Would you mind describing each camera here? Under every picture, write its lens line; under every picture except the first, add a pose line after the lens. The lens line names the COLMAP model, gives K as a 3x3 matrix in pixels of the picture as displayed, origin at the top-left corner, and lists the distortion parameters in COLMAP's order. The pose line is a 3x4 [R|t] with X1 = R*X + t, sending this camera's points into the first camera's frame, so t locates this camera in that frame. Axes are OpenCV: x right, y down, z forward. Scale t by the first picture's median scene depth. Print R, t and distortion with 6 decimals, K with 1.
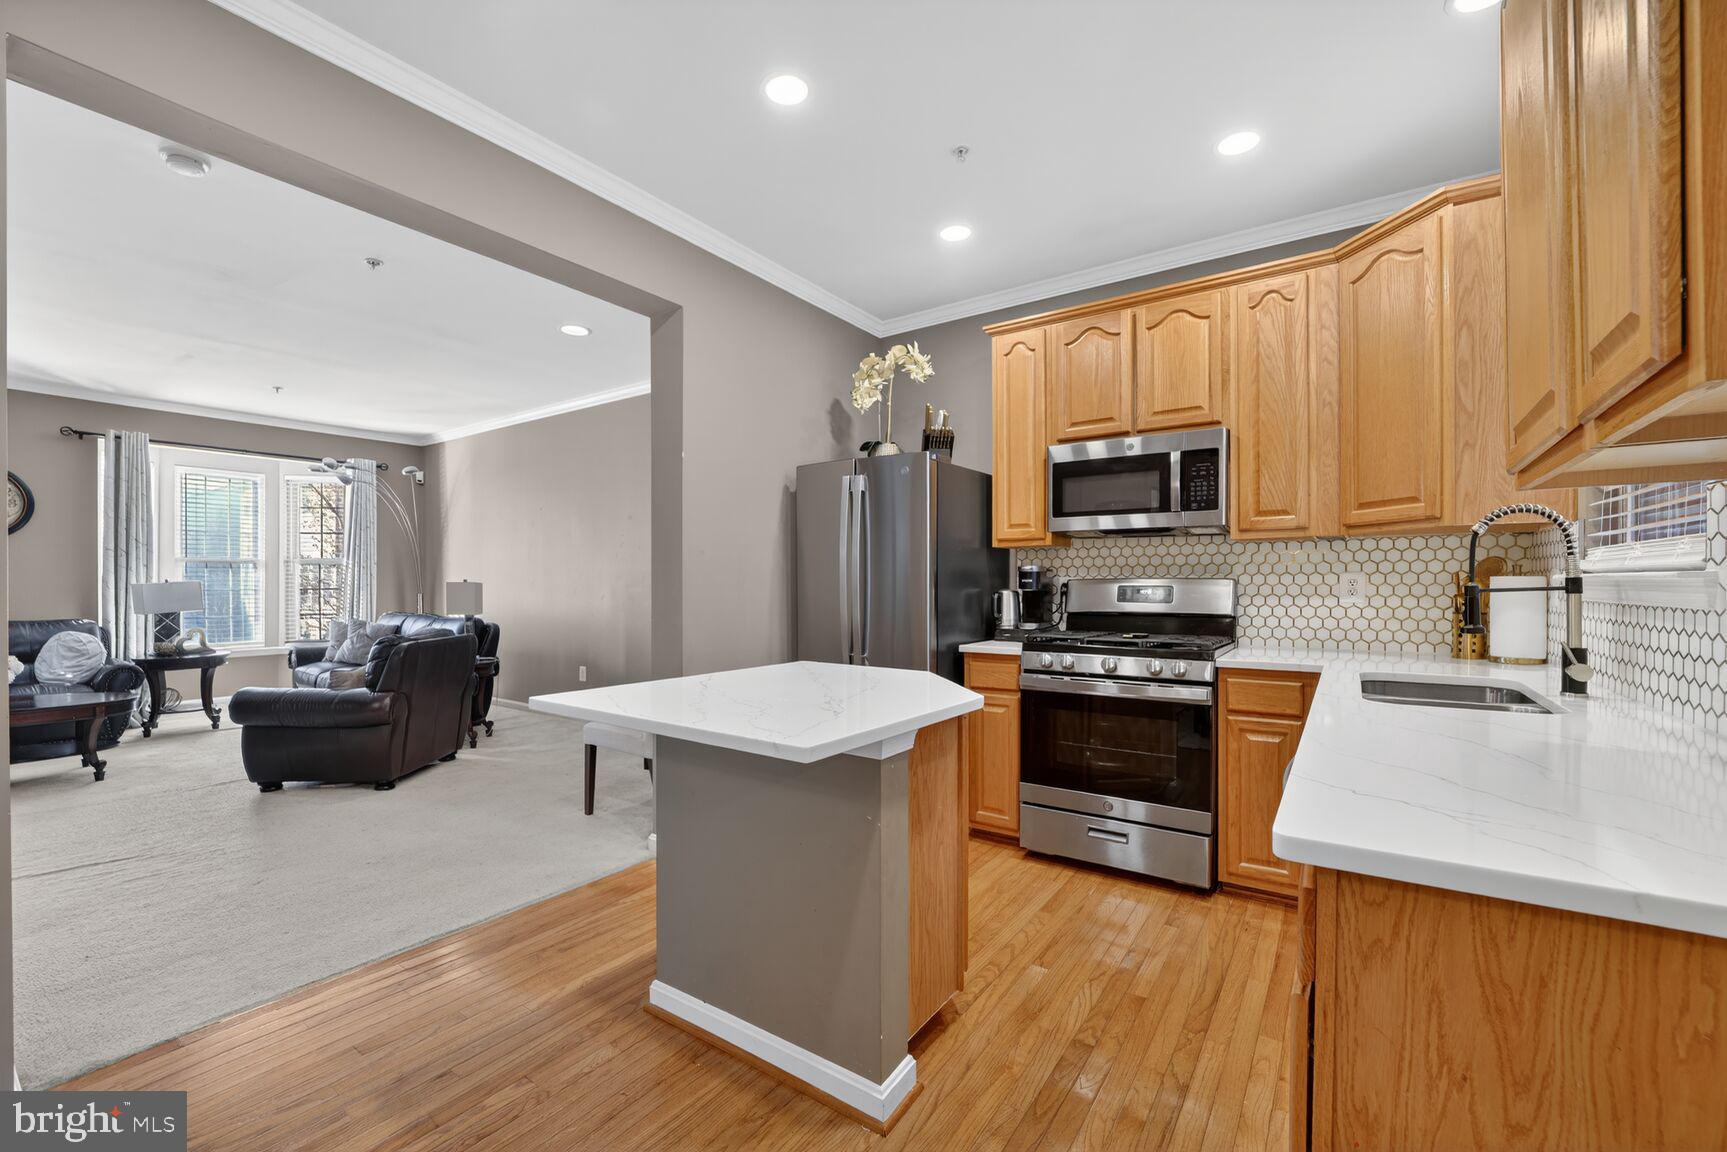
lens RADIAL K [[717.2, 0, 851.6], [0, 717.2, 581.5], [0, 0, 1]] dist [-0.003753, -0.000546]
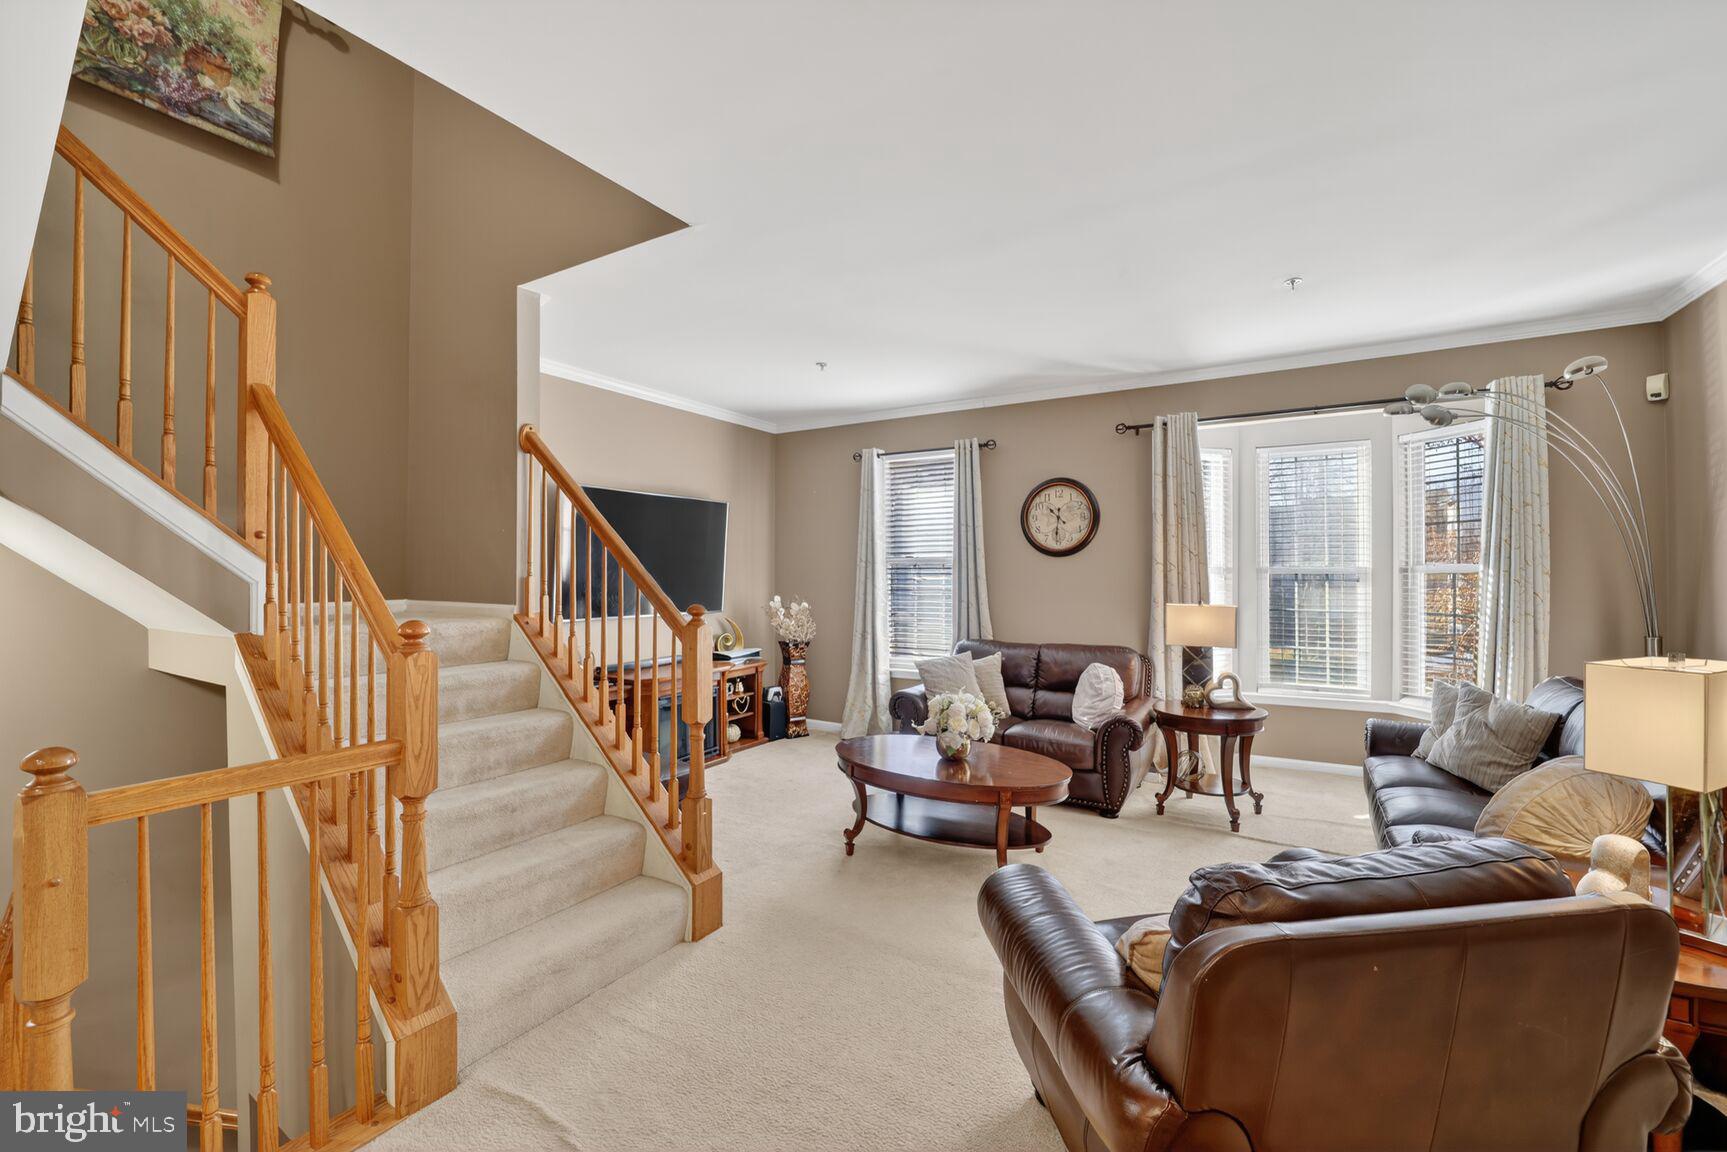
lens RADIAL K [[717.2, 0, 851.6], [0, 717.2, 581.5], [0, 0, 1]] dist [-0.003753, -0.000546]
pose [[0.063430, -0.000394, -0.997986, -0.242389], [0.005948, 0.999982, -0.000017, -0.026854], [0.997969, -0.005935, 0.063431, 0.589205]]
